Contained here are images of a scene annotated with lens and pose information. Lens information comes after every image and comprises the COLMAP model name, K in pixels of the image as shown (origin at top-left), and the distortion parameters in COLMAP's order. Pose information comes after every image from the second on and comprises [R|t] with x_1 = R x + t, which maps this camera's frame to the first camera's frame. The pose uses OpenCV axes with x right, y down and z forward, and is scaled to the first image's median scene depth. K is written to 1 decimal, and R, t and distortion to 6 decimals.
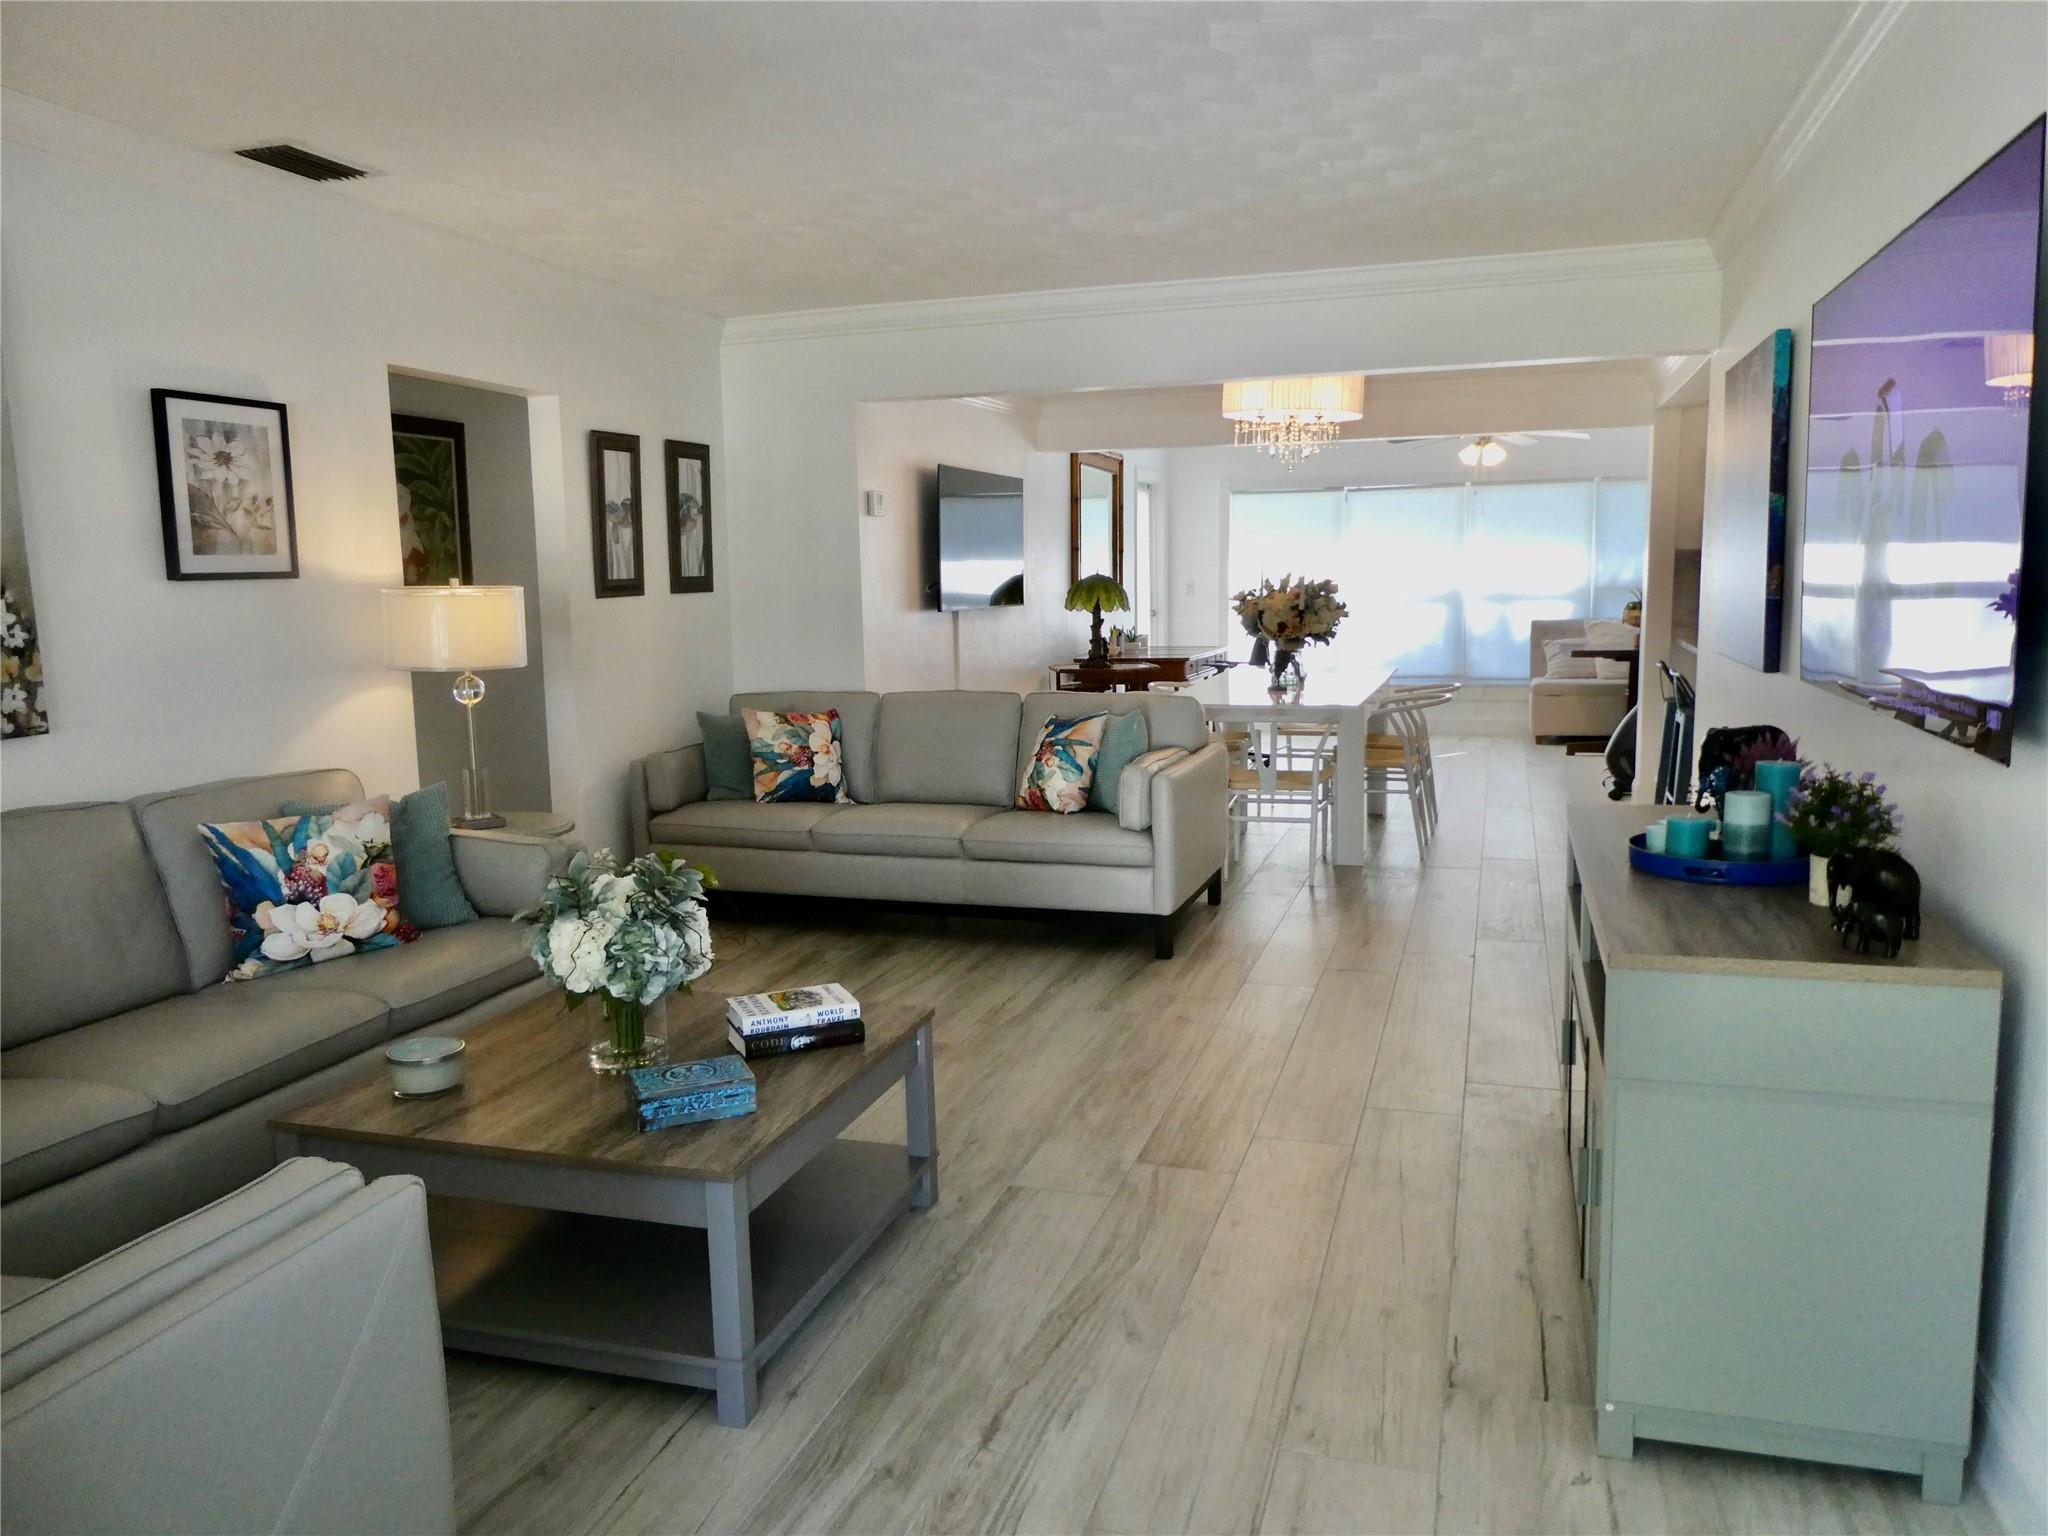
lens RADIAL K [[1464.0, 0, 1054.1], [0, 1464.0, 770.9], [0, 0, 1]] dist [-0.016591, -0.000794]
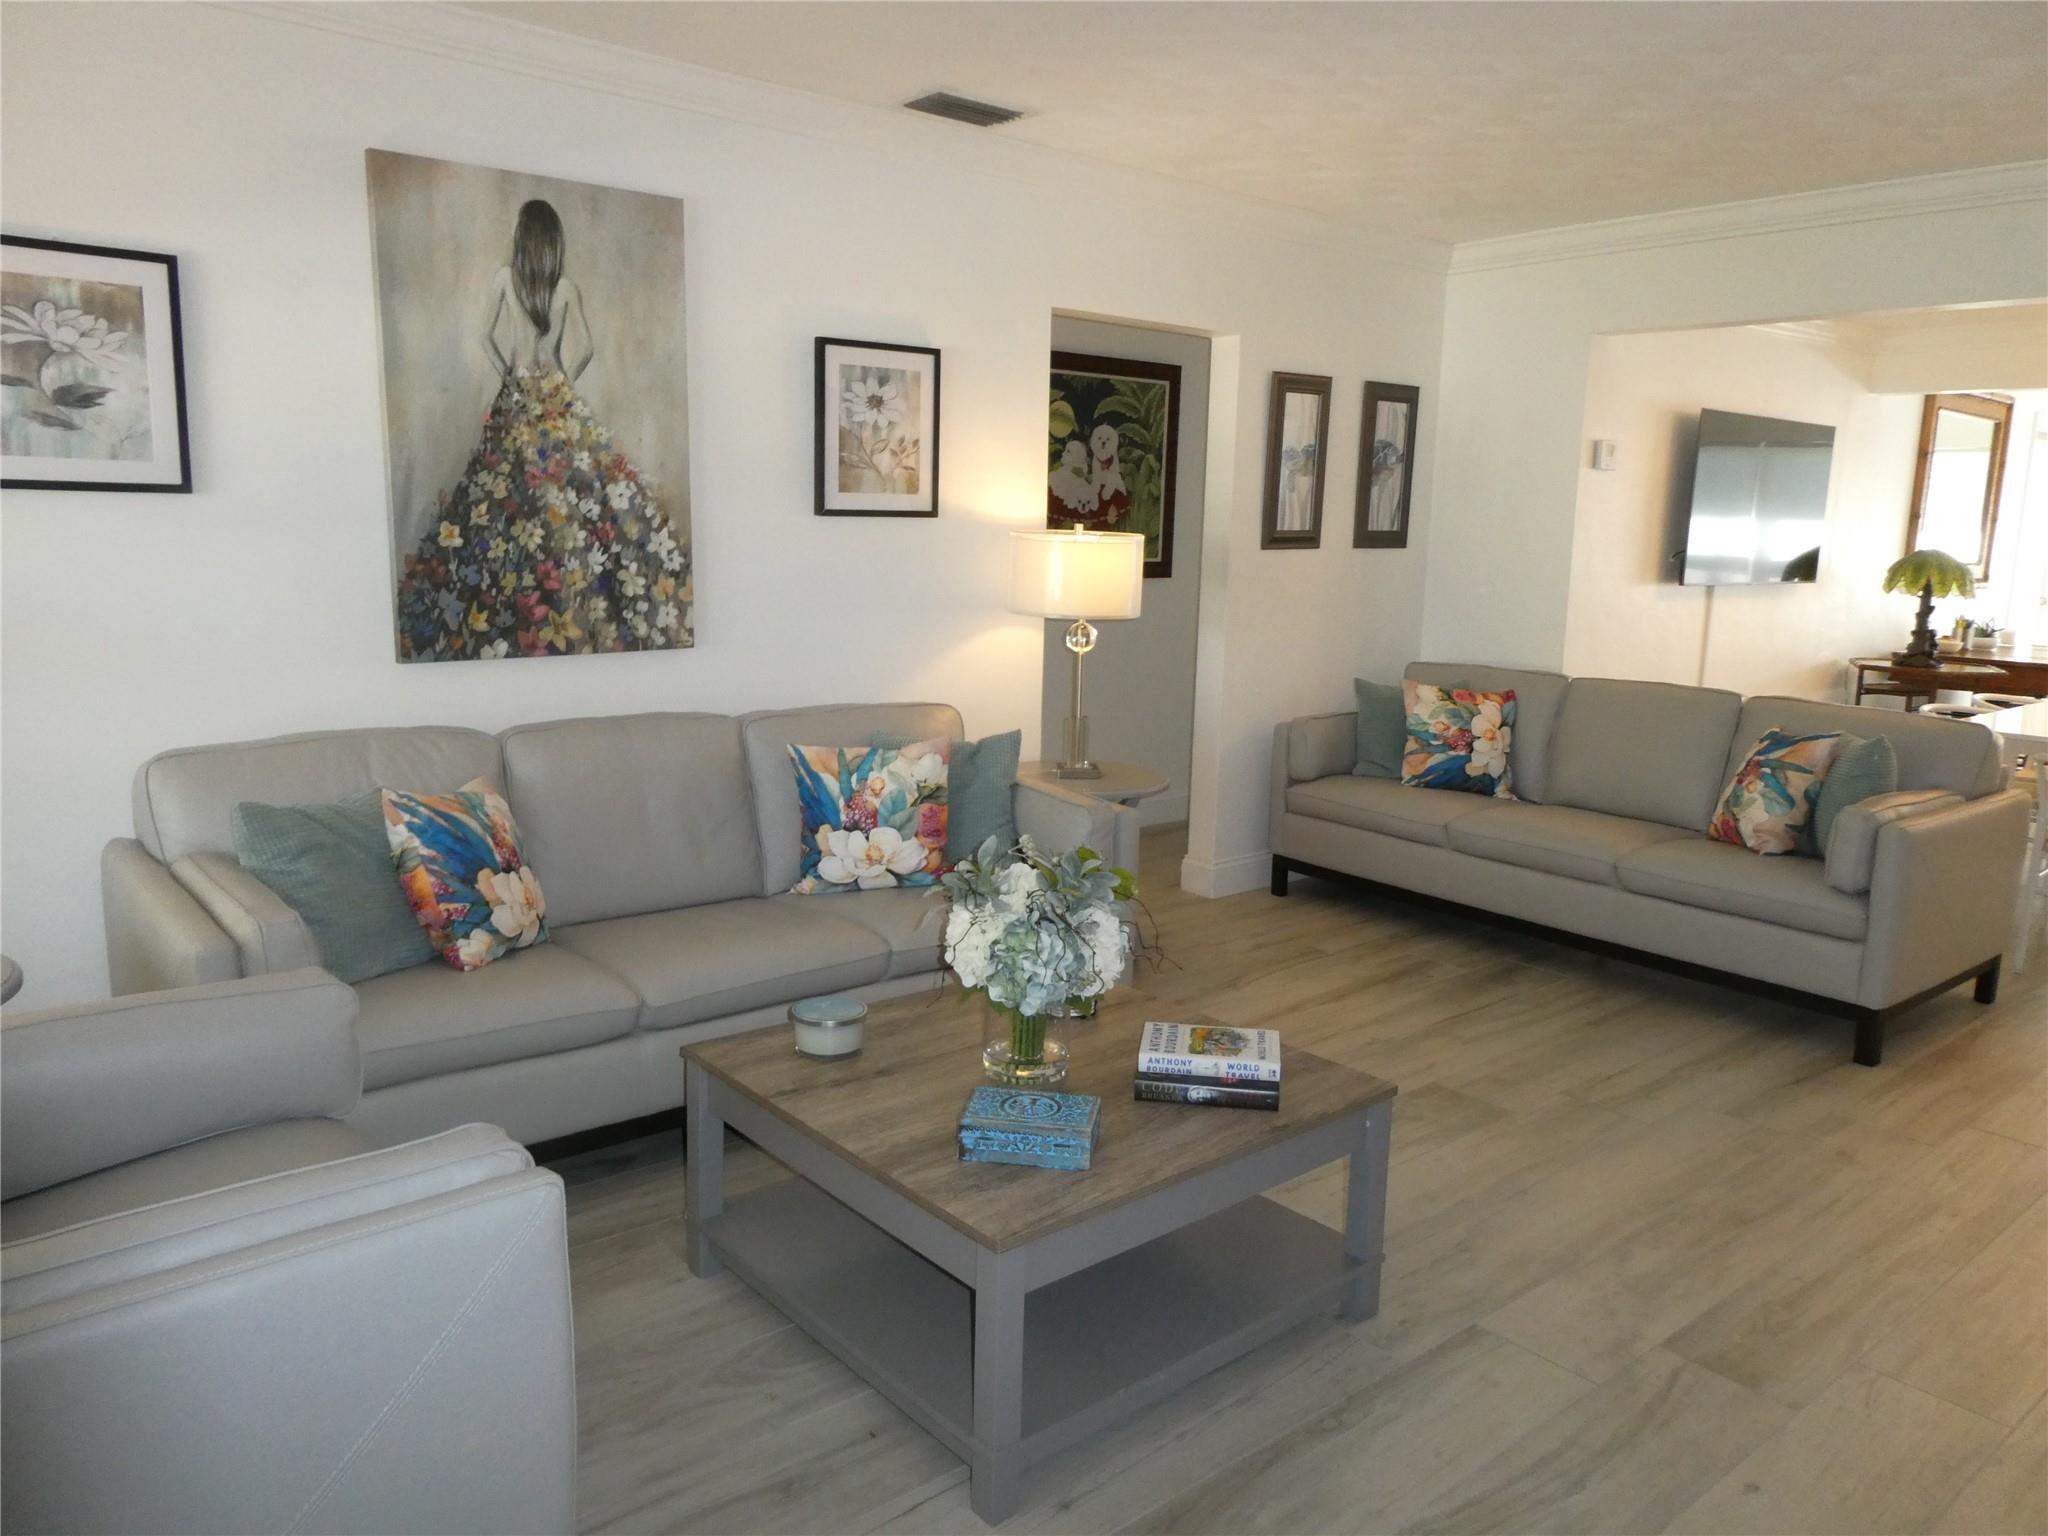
lens RADIAL K [[1457.9, 0, 1020.5], [0, 1457.9, 770.2], [0, 0, 1]] dist [-0.021870, 0.003994]
pose [[0.831875, 0.133640, -0.538632, 0.108758], [-0.112860, 0.991029, 0.071580, -0.032026], [0.543366, 0.001244, 0.839495, 0.146704]]
